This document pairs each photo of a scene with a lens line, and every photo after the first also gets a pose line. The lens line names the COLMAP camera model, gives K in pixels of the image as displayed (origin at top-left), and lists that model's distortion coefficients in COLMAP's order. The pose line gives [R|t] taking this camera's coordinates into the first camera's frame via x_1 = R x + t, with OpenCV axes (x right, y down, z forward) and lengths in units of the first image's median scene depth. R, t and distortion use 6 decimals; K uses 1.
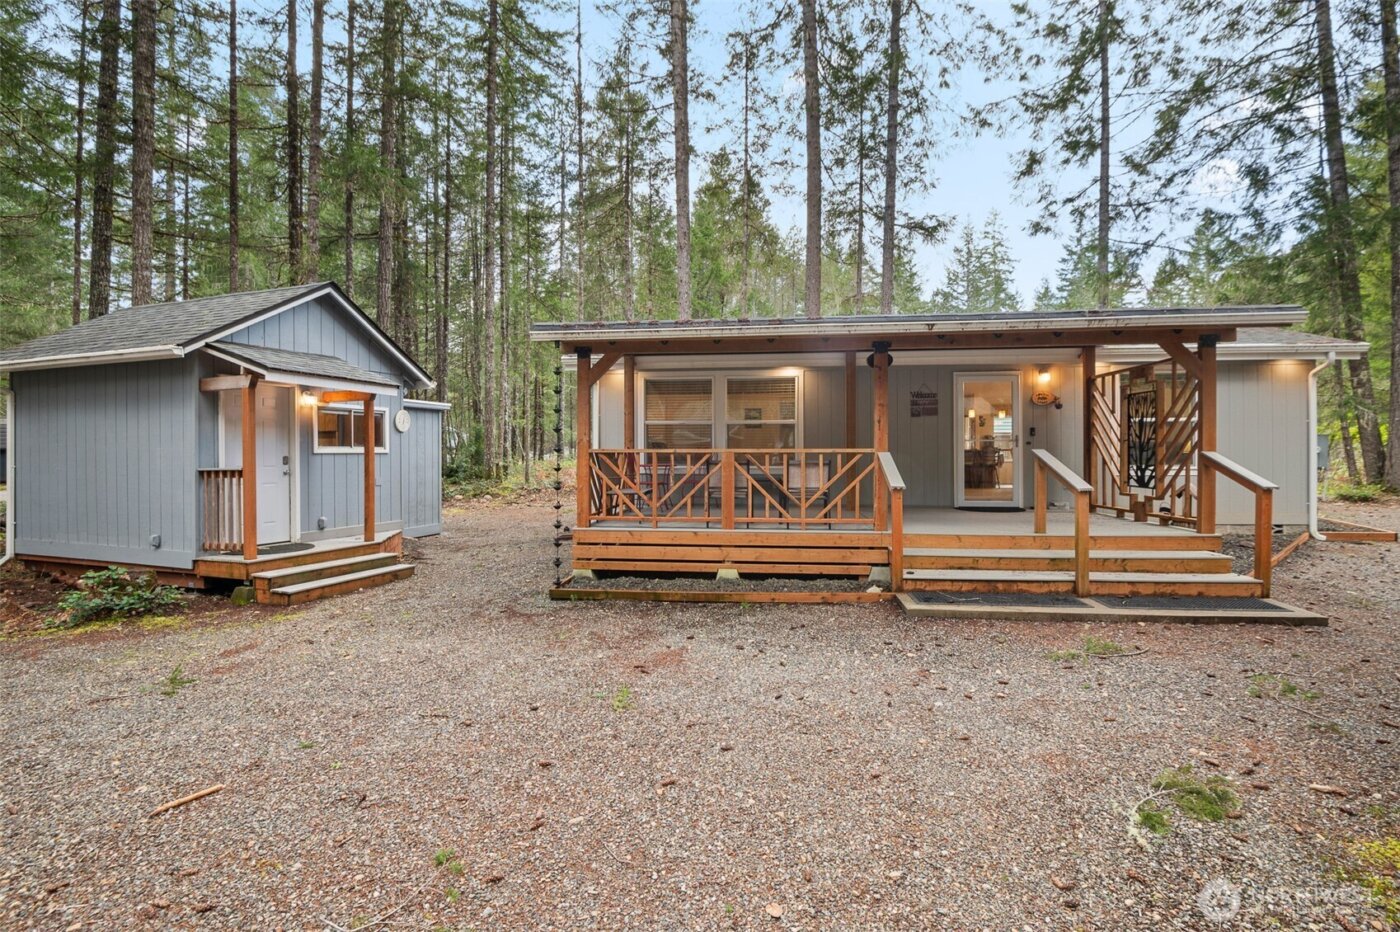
lens RADIAL K [[644.8, 0, 705.9], [0, 644.8, 459.4], [0, 0, 1]] dist [-0.013661, -0.007702]
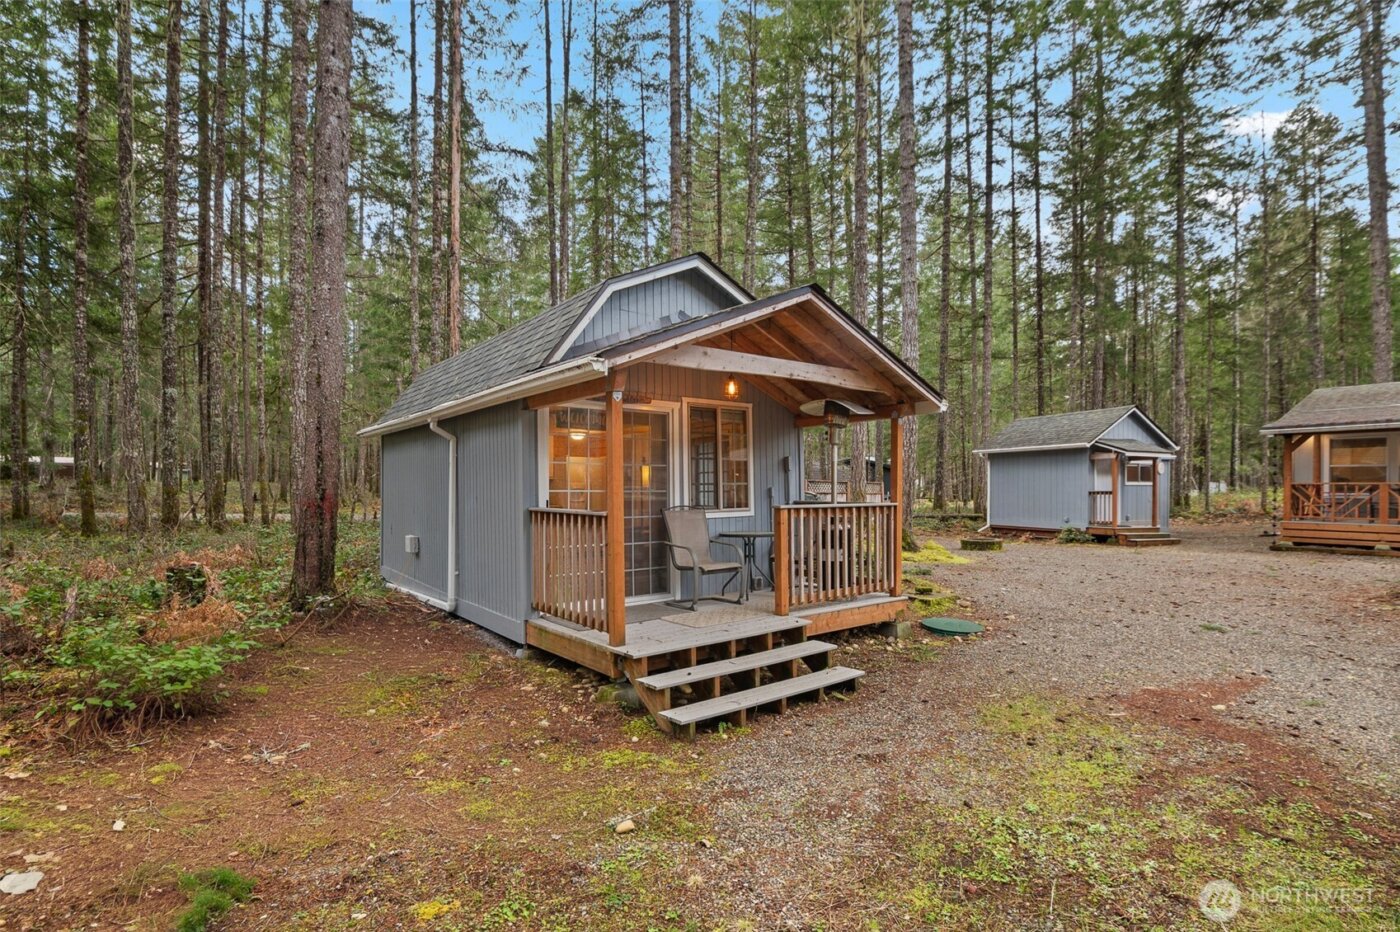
lens RADIAL K [[656.6, 0, 706.6], [0, 656.6, 481.4], [0, 0, 1]] dist [-0.001674, -0.013376]
pose [[0.641625, -0.003948, -0.767009, 0.208031], [-0.009427, 0.999871, -0.013033, 0.024602], [0.766961, 0.015593, 0.641504, -1.717820]]
